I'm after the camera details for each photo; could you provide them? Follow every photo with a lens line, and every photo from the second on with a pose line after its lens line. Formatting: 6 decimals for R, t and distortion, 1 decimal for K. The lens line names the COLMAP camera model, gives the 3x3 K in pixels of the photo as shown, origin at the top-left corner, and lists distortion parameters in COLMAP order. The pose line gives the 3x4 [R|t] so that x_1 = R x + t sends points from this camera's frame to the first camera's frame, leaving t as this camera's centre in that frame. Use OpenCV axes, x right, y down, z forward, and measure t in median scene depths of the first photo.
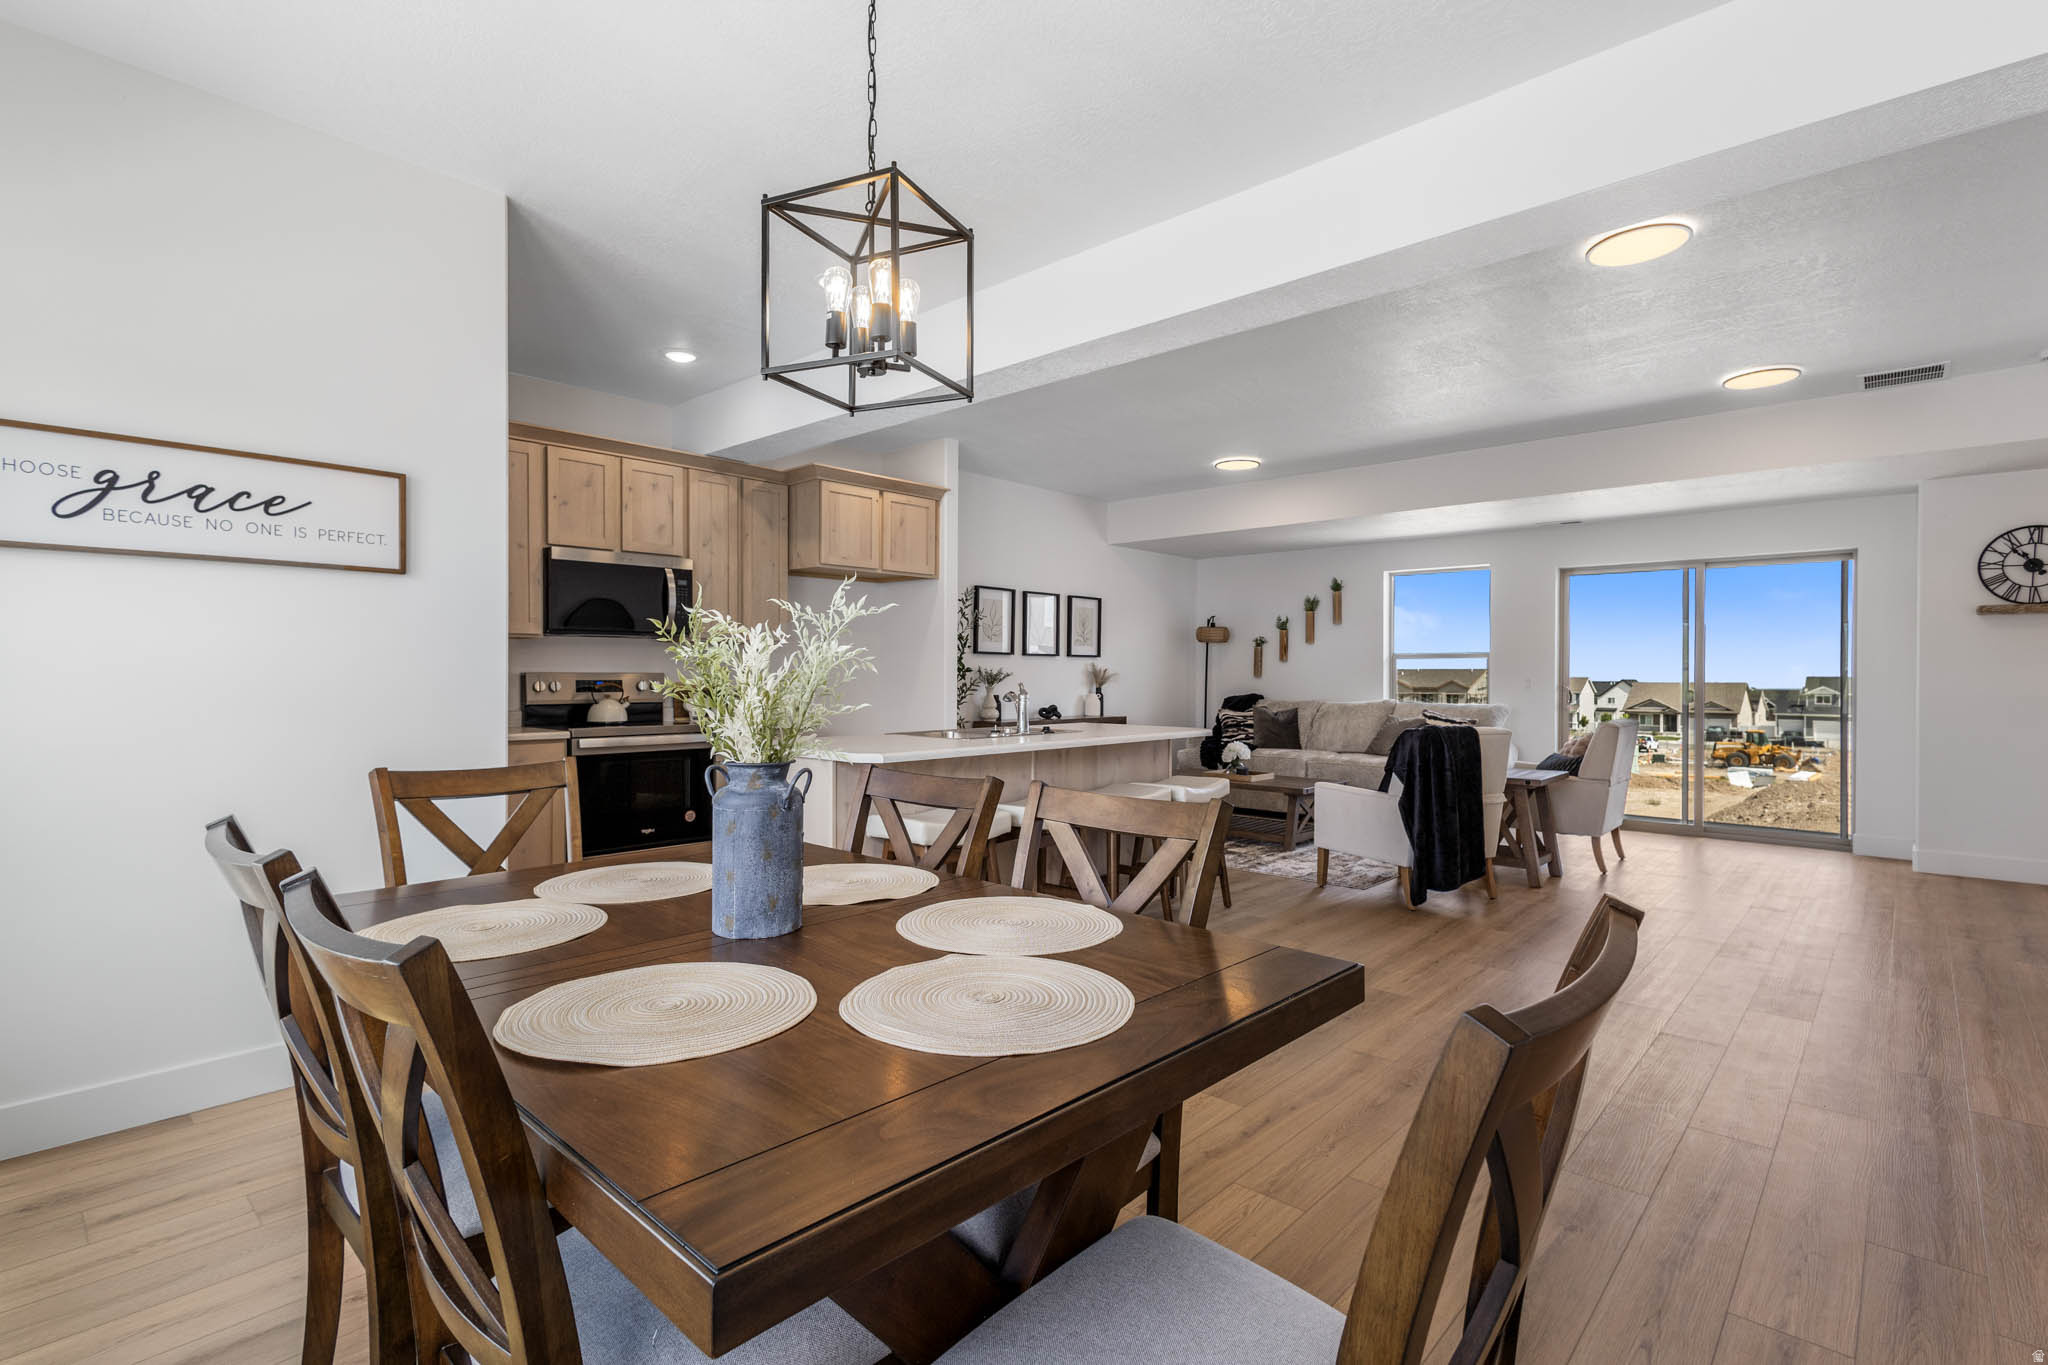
lens RADIAL K [[965.8, 0, 1024.0], [0, 965.8, 682.5], [0, 0, 1]] dist [0.000252, 0.000258]
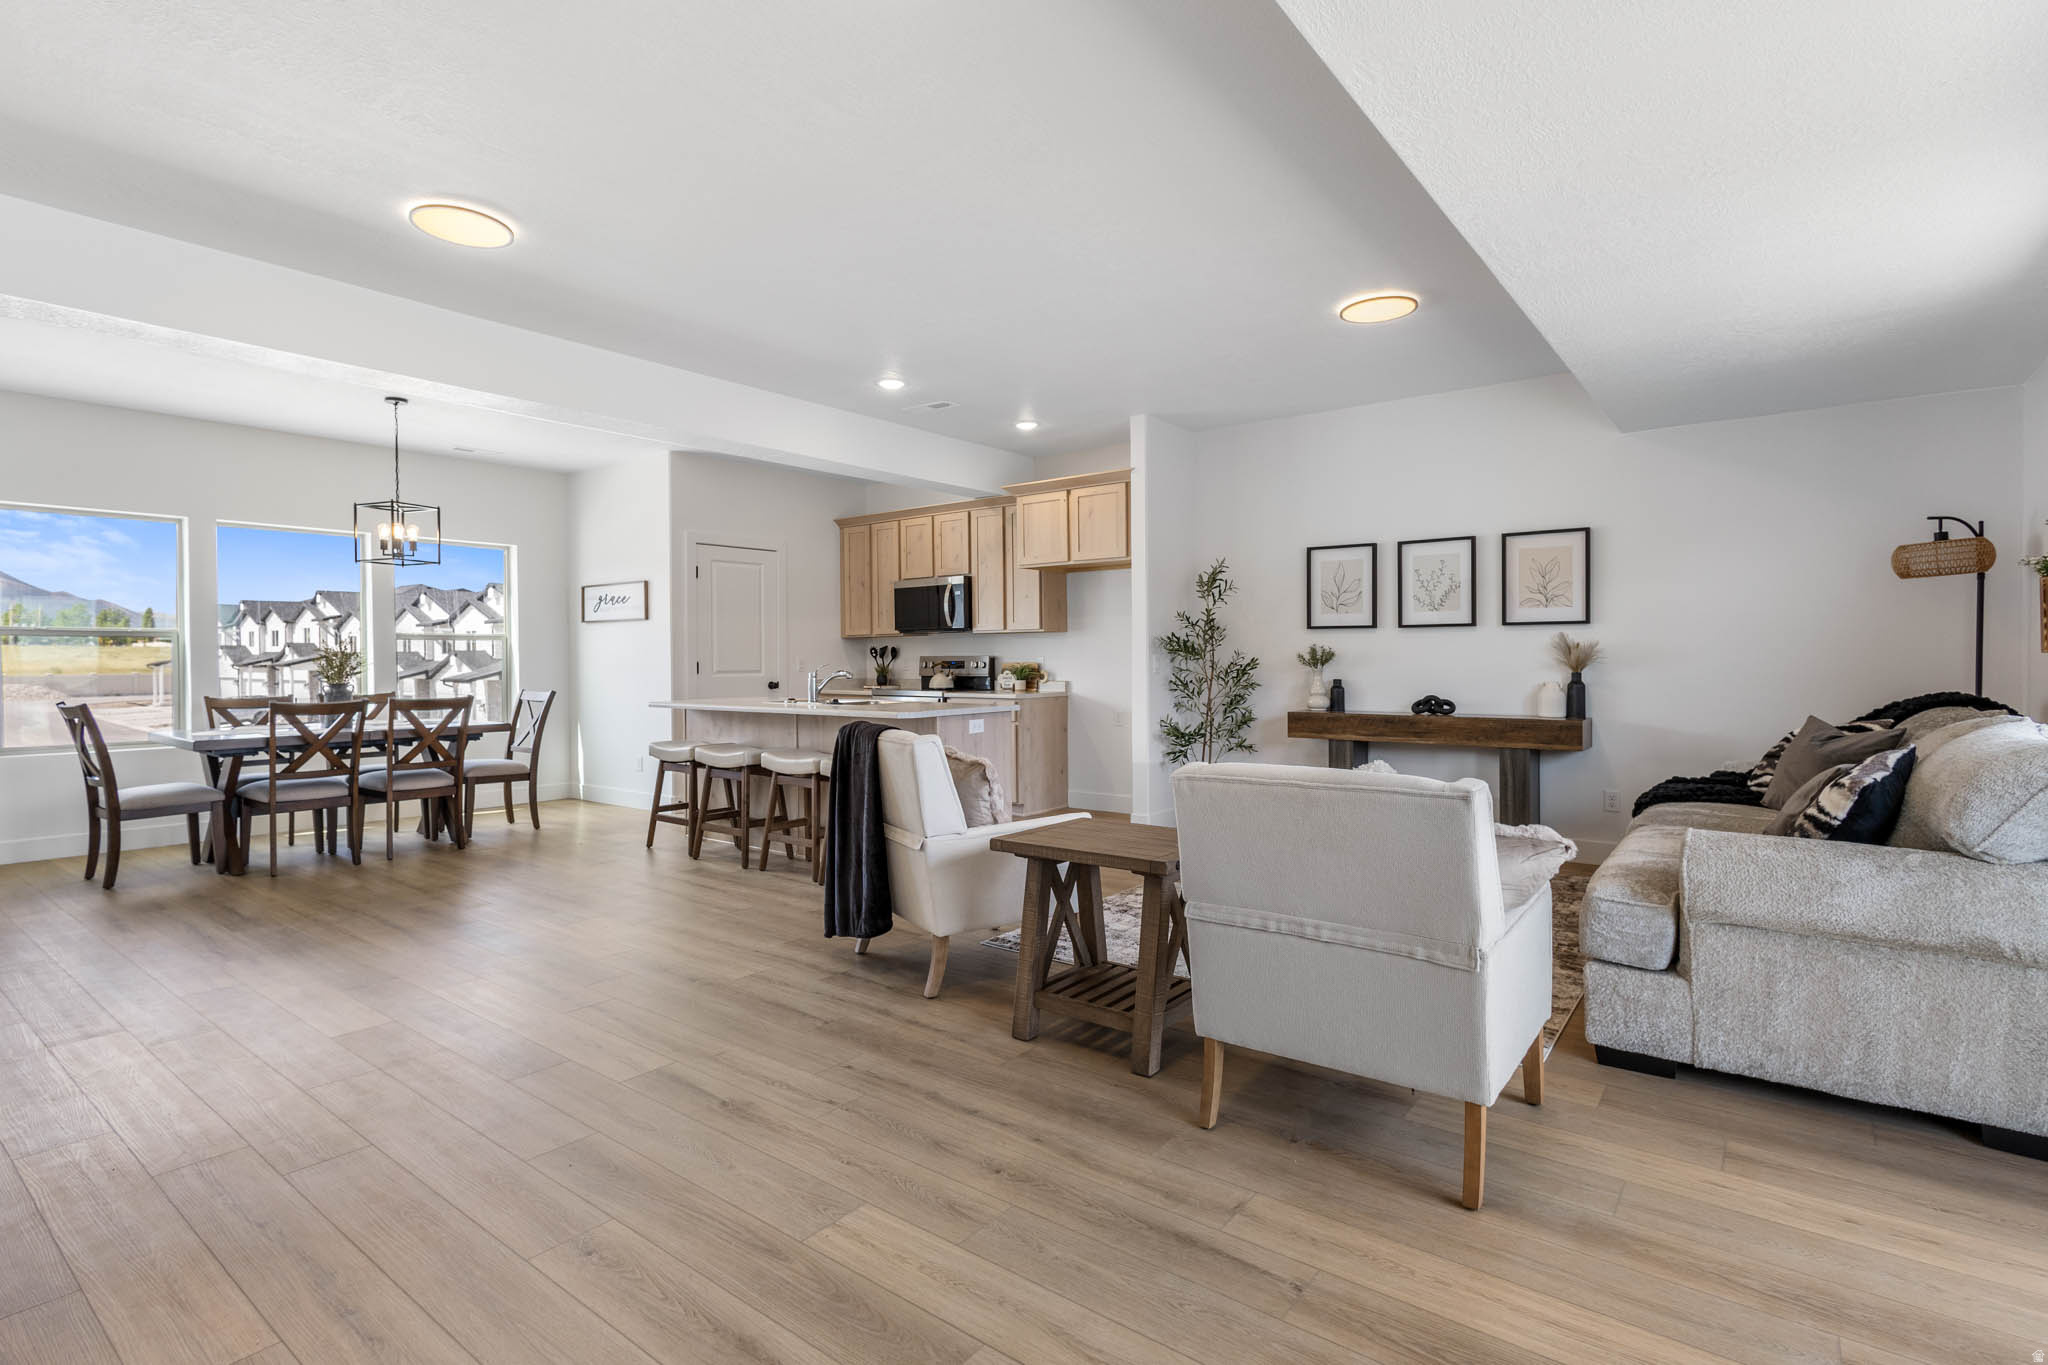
lens RADIAL K [[965.8, 0, 1024.0], [0, 965.8, 682.5], [0, 0, 1]] dist [0.000252, 0.000258]
pose [[0.089032, 0.019925, -0.995829, 0.894045], [-0.002520, 0.999801, 0.019779, 0.000549], [0.996026, 0.000749, 0.089064, 0.795247]]
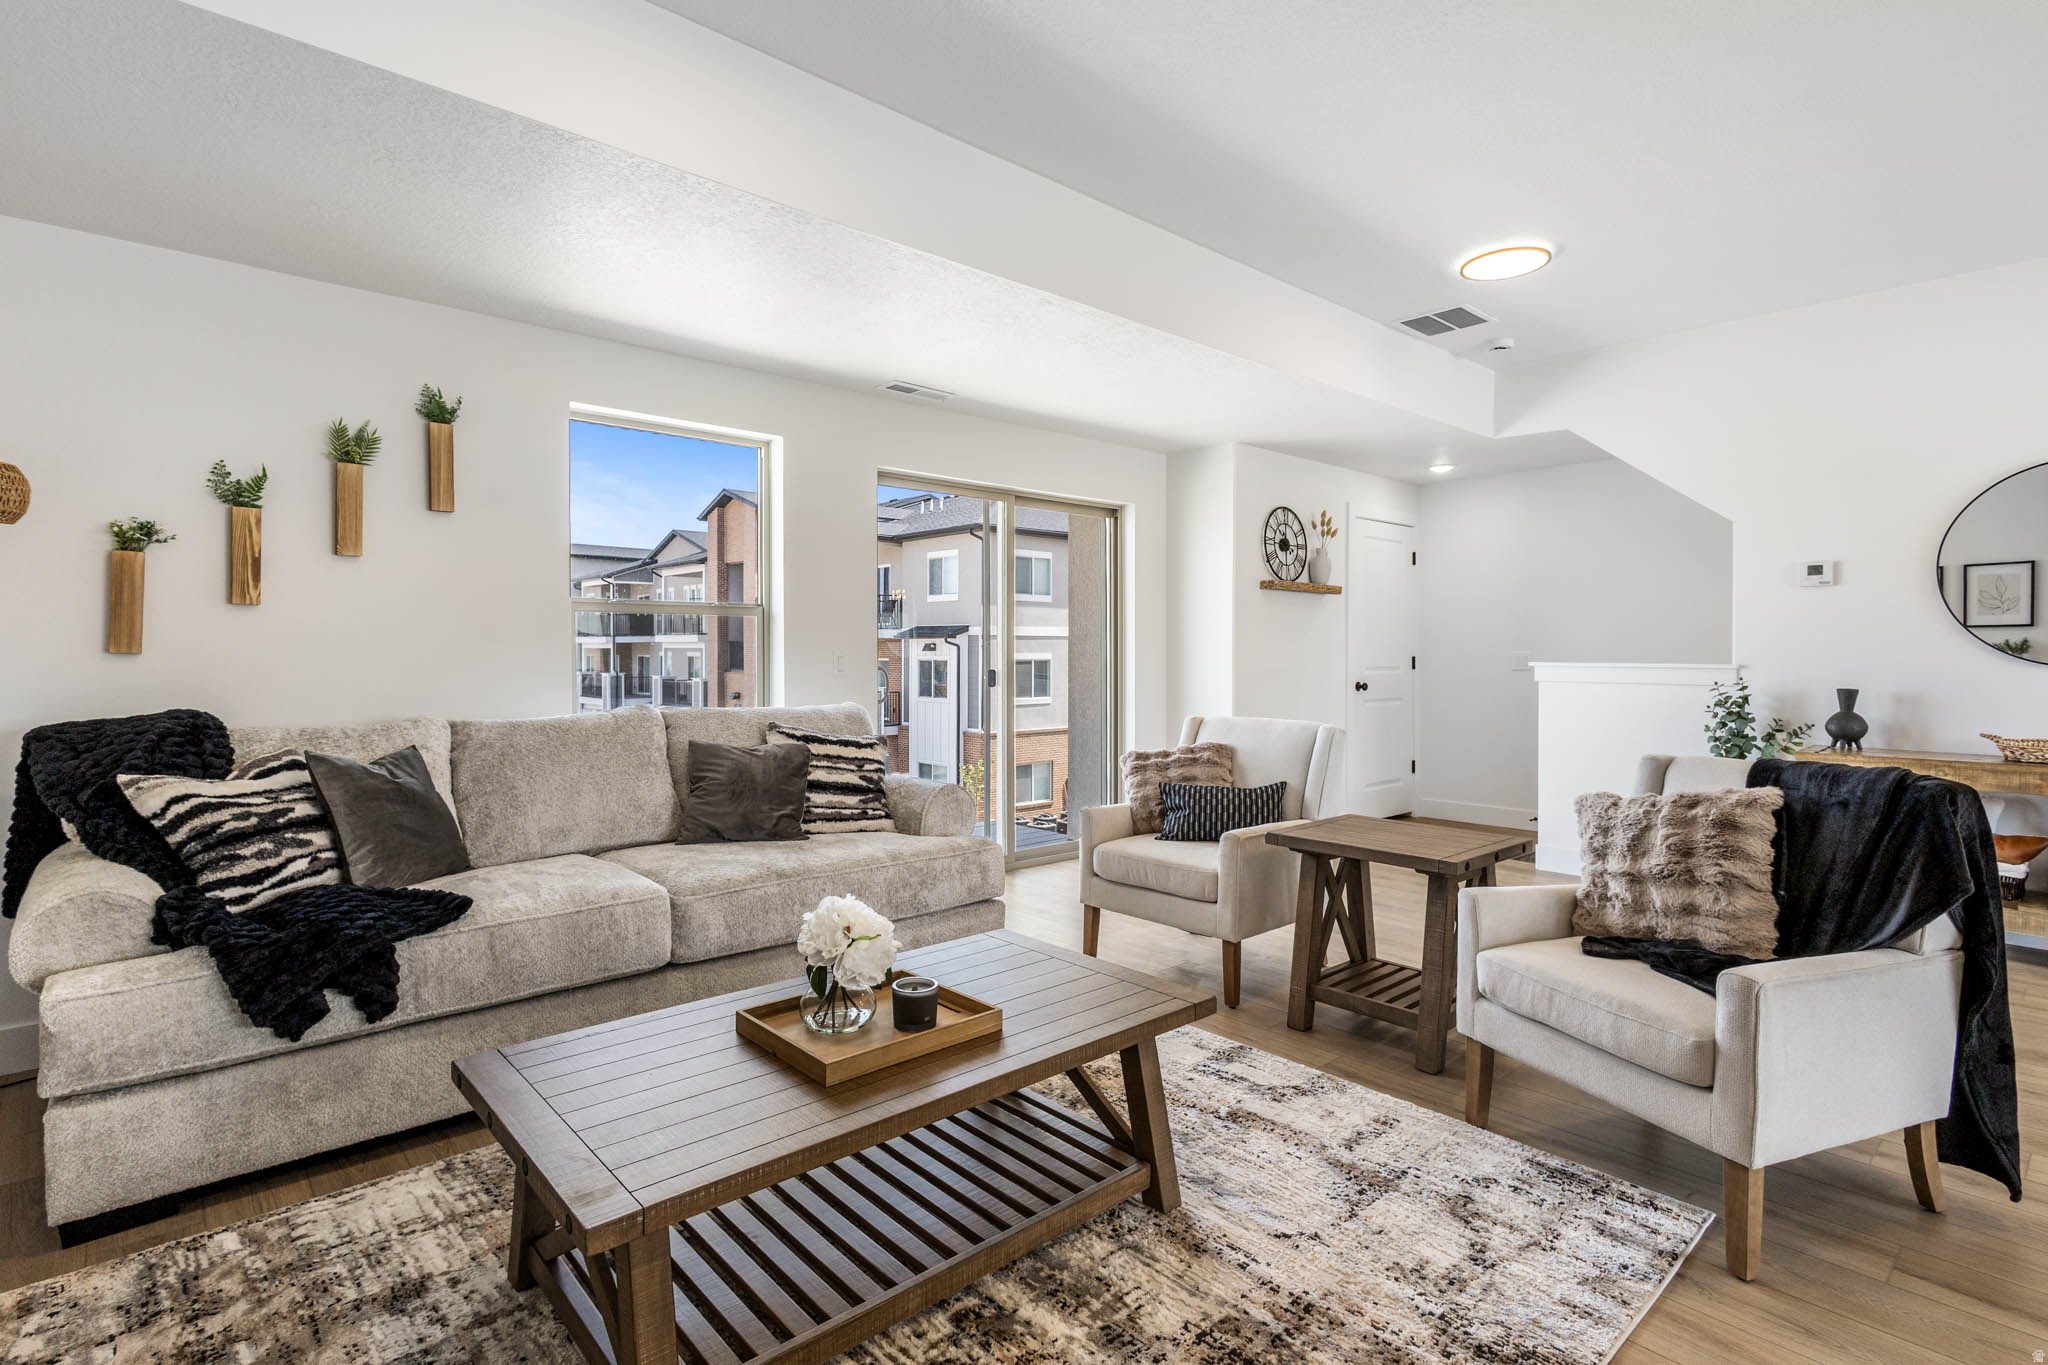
lens RADIAL K [[990.3, 0, 1024.0], [0, 990.3, 682.5], [0, 0, 1]] dist [-0.001770, -0.000097]
pose [[0.097127, -0.033466, 0.994709, -0.053554], [0.005616, 0.999437, 0.033077, -0.007720], [-0.995256, 0.002374, 0.097261, 1.018012]]
